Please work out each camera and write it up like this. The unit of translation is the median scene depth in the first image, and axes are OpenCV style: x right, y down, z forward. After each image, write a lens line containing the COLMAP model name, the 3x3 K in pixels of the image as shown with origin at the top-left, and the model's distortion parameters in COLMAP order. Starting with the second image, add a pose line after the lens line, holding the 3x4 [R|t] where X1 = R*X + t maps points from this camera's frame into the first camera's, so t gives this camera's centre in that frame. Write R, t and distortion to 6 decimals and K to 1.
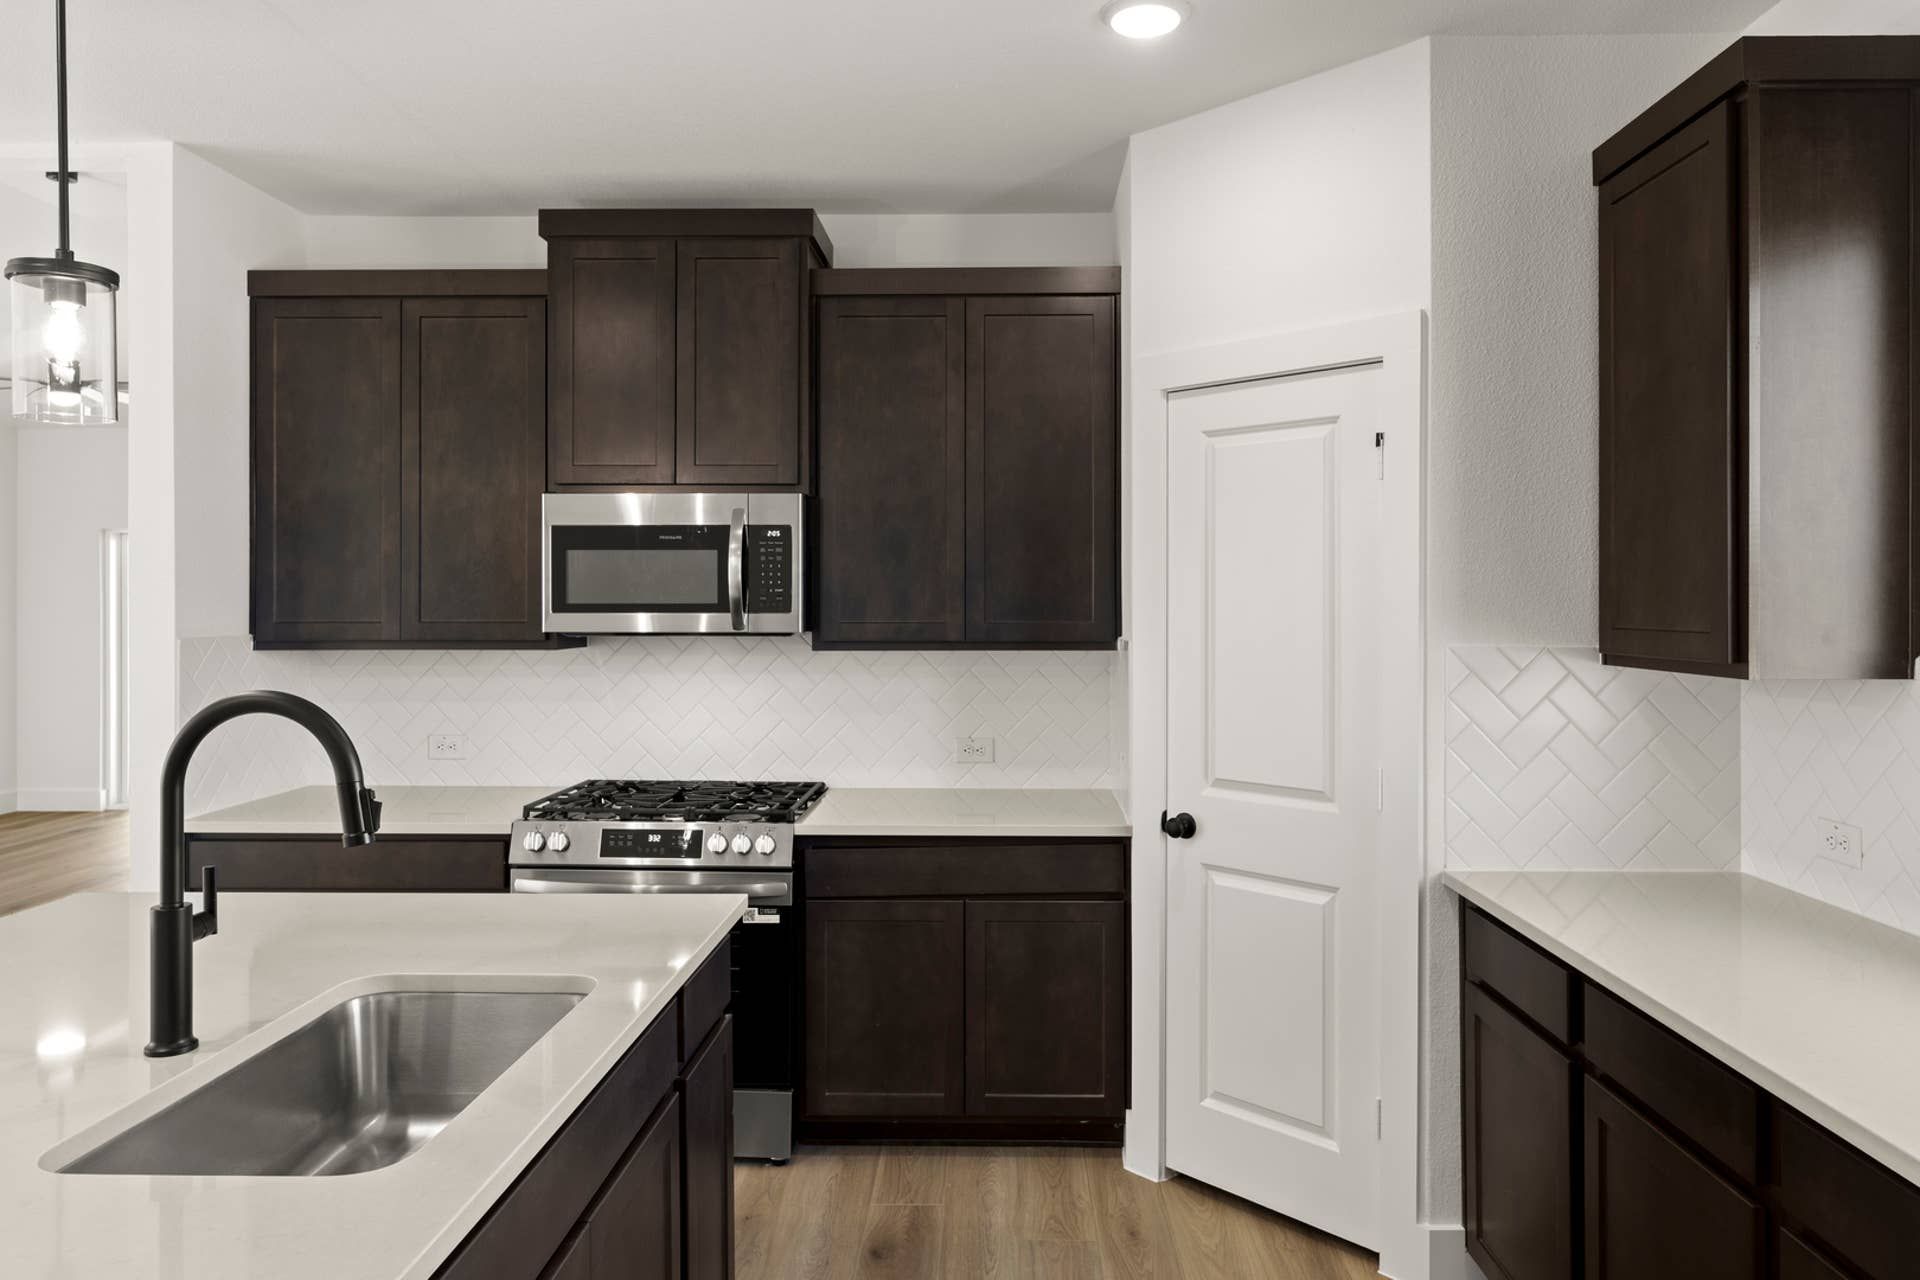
lens RADIAL K [[1255.9, 0, 984.5], [0, 1255.9, 597.1], [0, 0, 1]] dist [-0.001817, -0.000857]
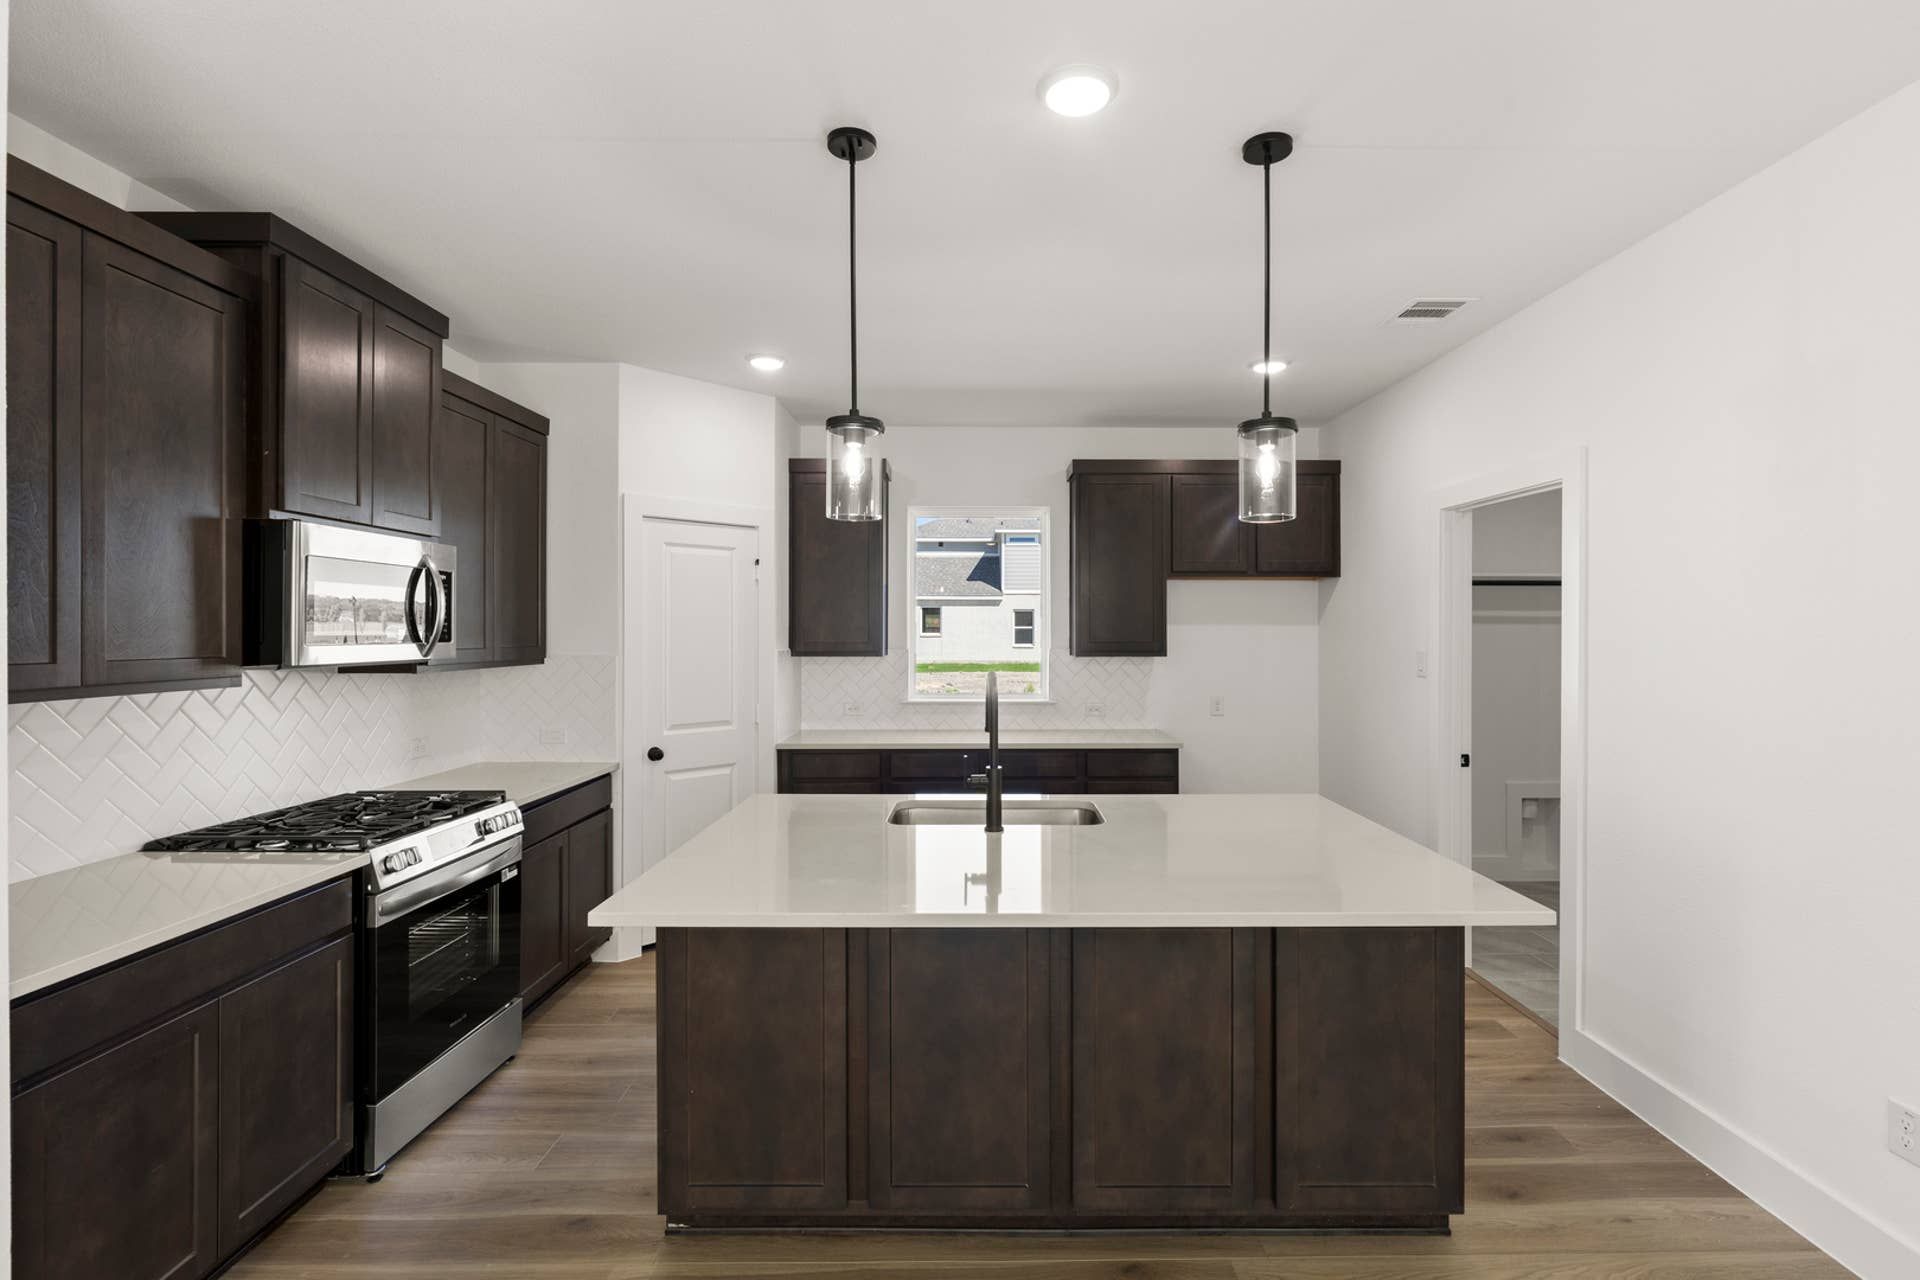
lens RADIAL K [[887.0, 0, 974.4], [0, 887.0, 636.2], [0, 0, 1]] dist [-0.004508, -0.000615]
pose [[-0.020960, -0.005789, 0.999764, -1.055552], [-0.005390, 0.999969, 0.005678, -0.000976], [-0.999766, -0.005270, -0.020990, 0.510481]]
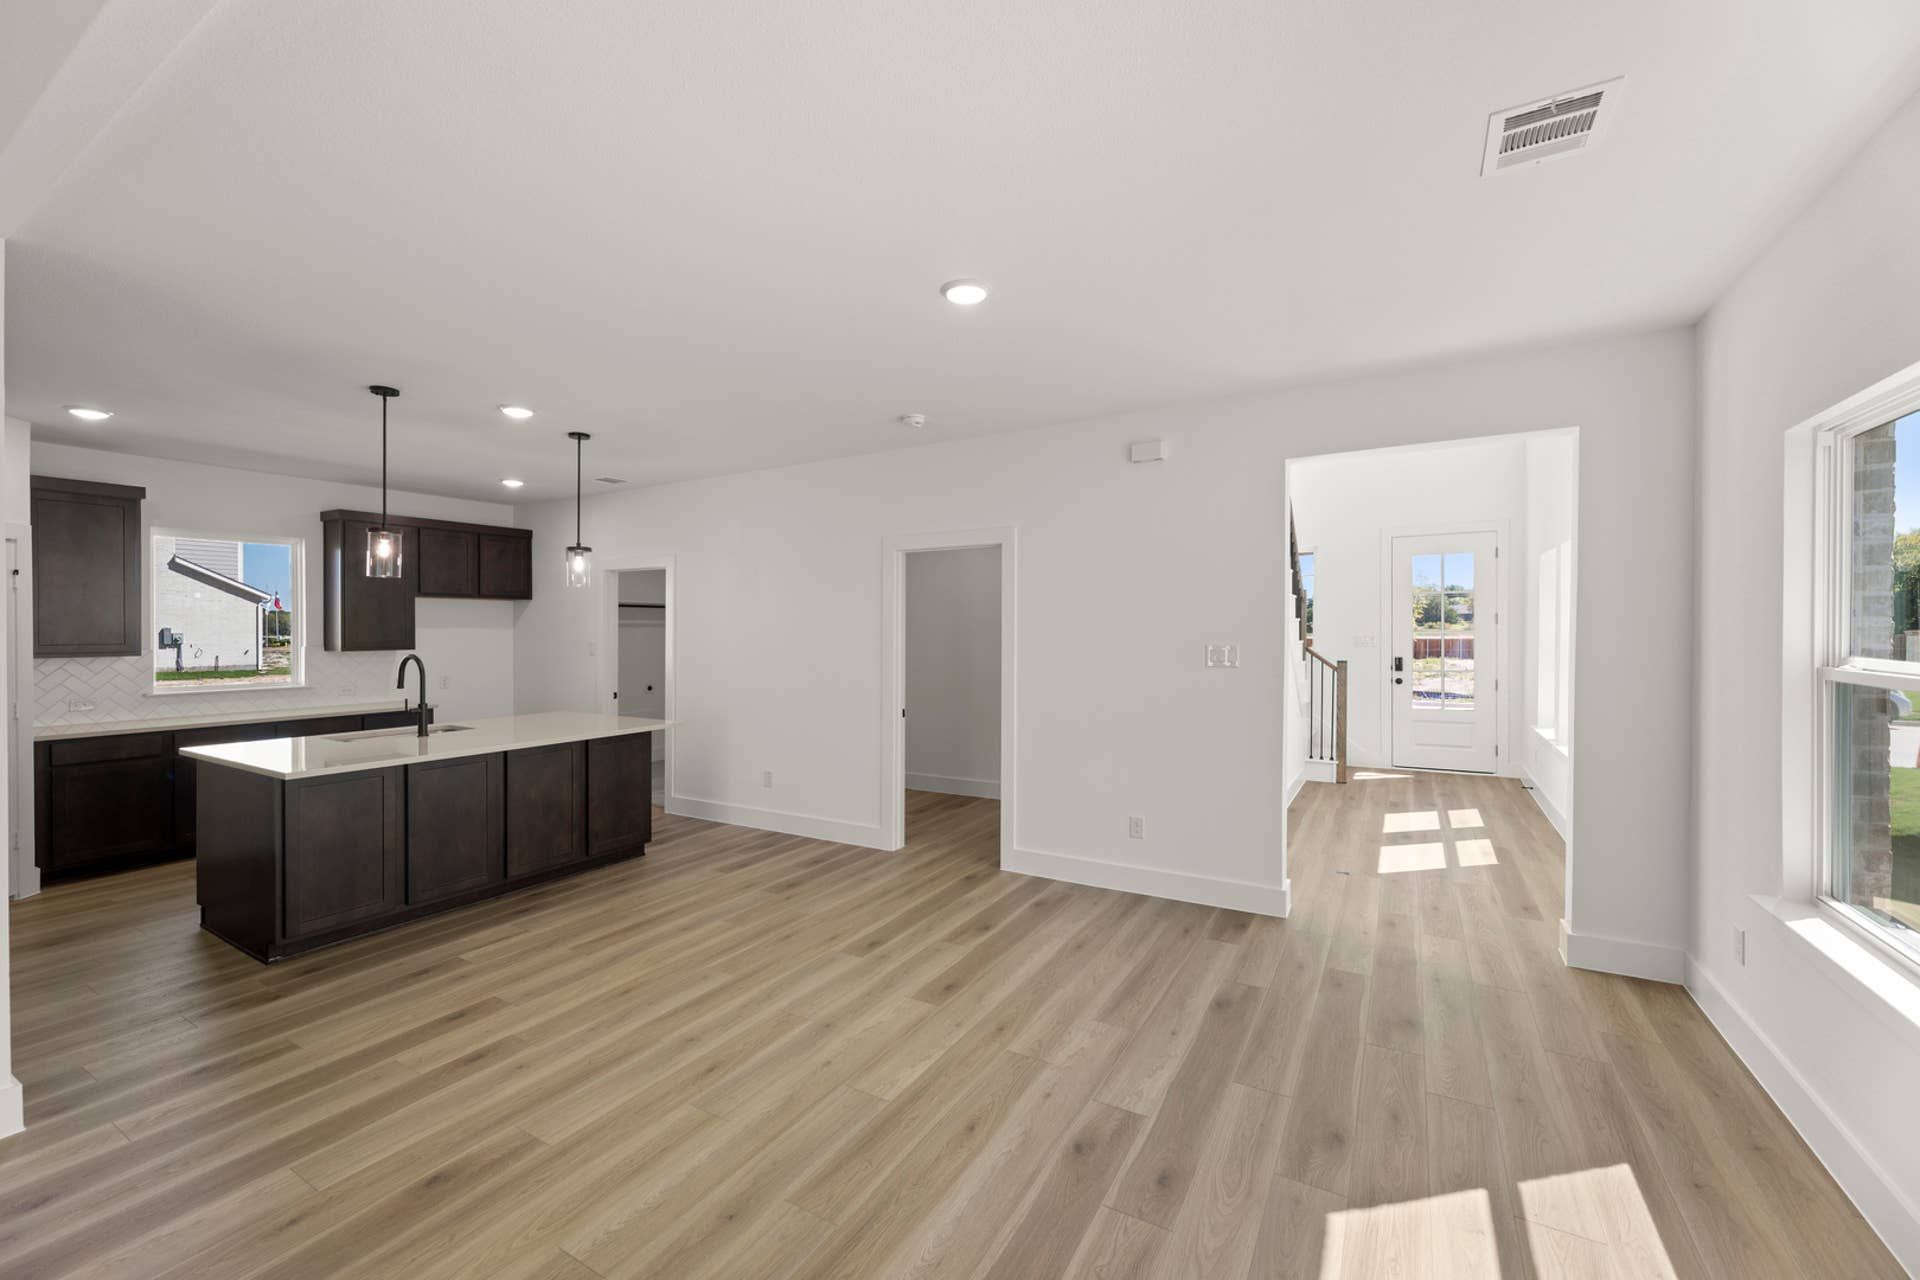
lens RADIAL K [[763.8, 0, 962.0], [0, 763.8, 644.7], [0, 0, 1]] dist [0.002494, 0.000032]
pose [[-0.868909, -0.006259, 0.494932, -1.713709], [0.002003, 0.999867, 0.016161, 0.000056], [-0.494968, 0.015034, -0.868781, 1.148074]]
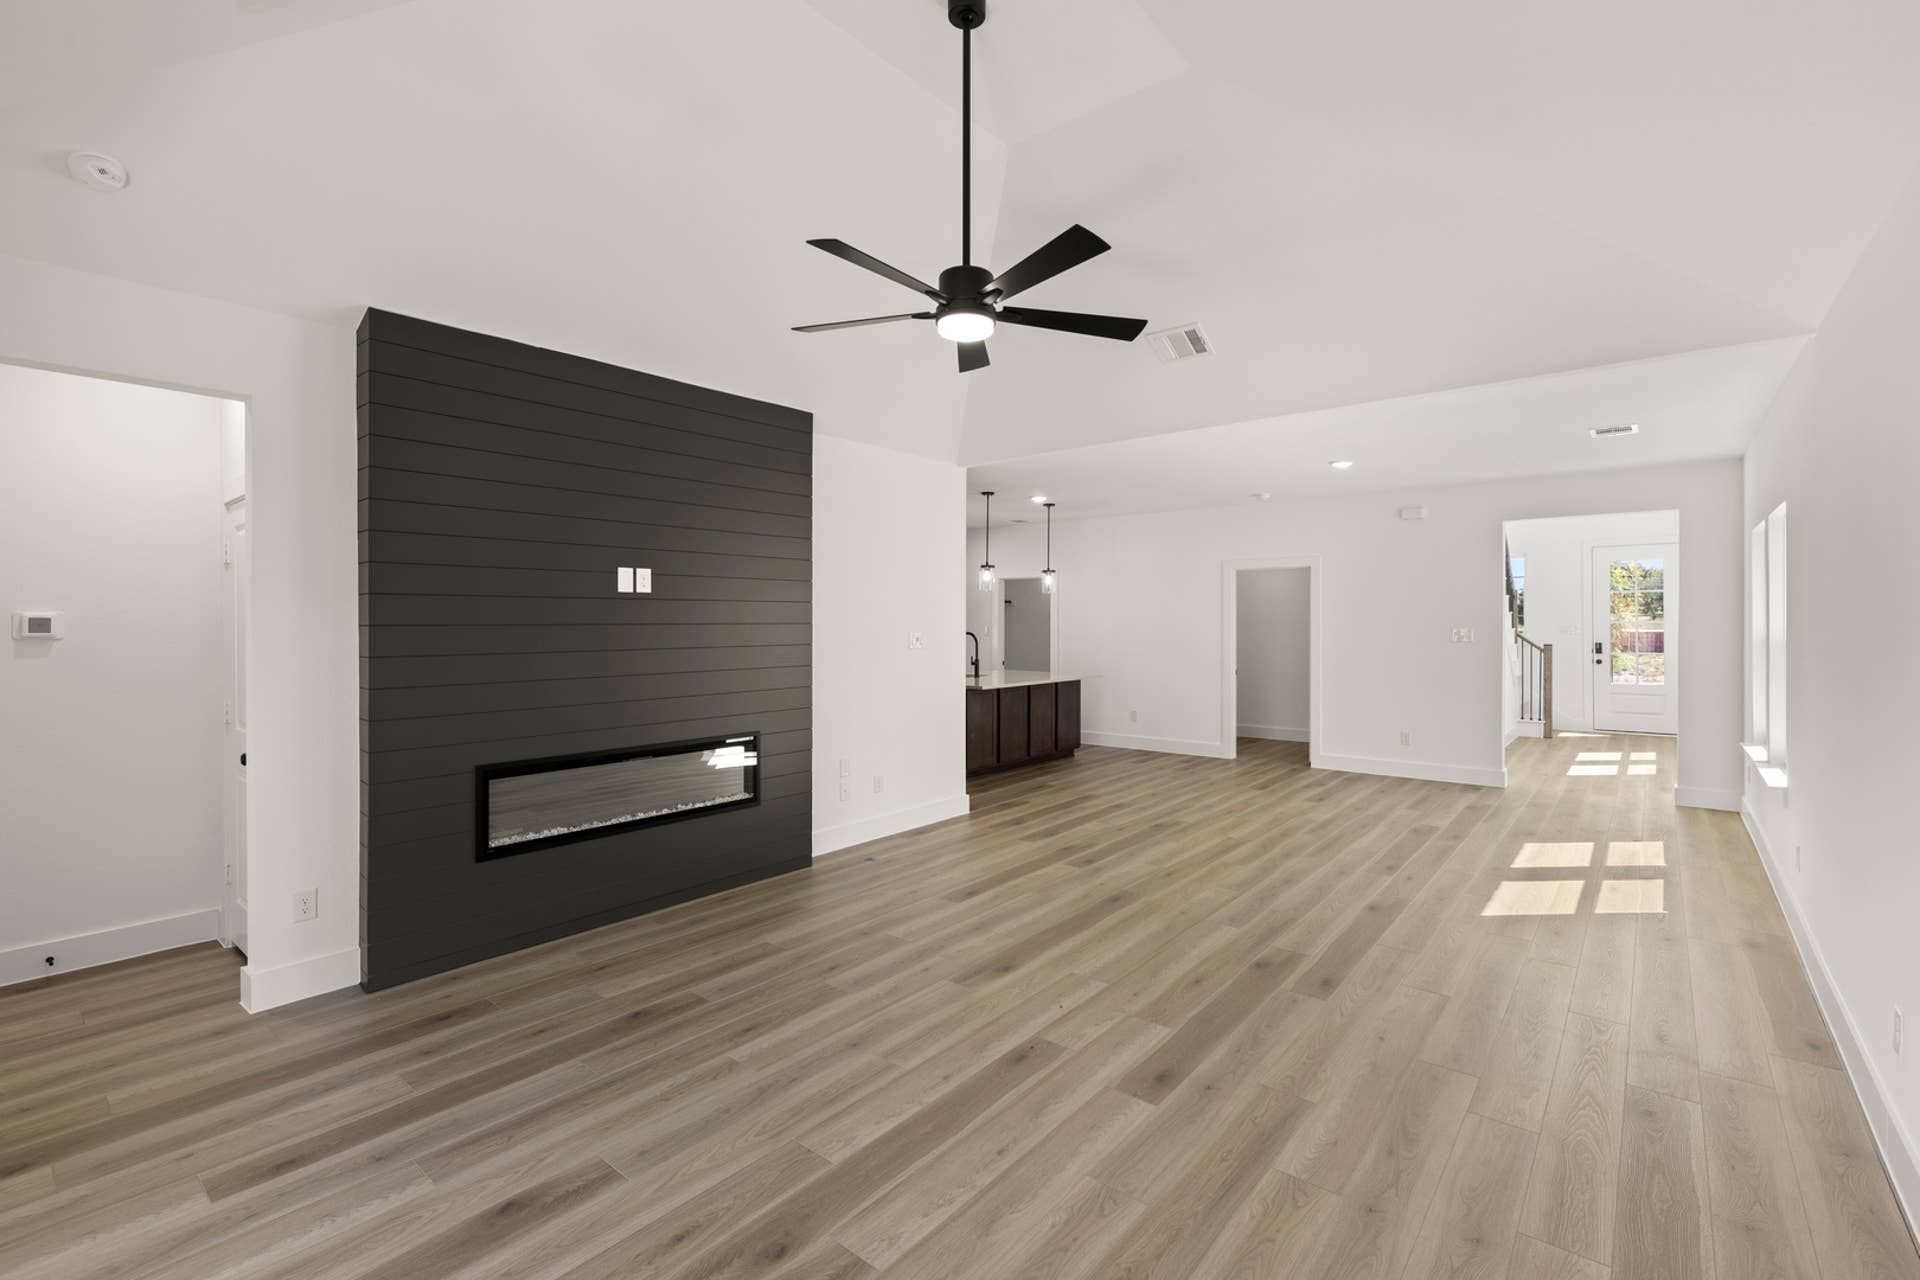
lens RADIAL K [[826.5, 0, 953.5], [0, 826.5, 622.0], [0, 0, 1]] dist [-0.003686, -0.001202]
pose [[-0.767526, -0.000666, 0.641017, -1.843599], [-0.001759, 0.999998, -0.001067, 0.006793], [-0.641015, -0.001947, -0.767526, 2.467810]]
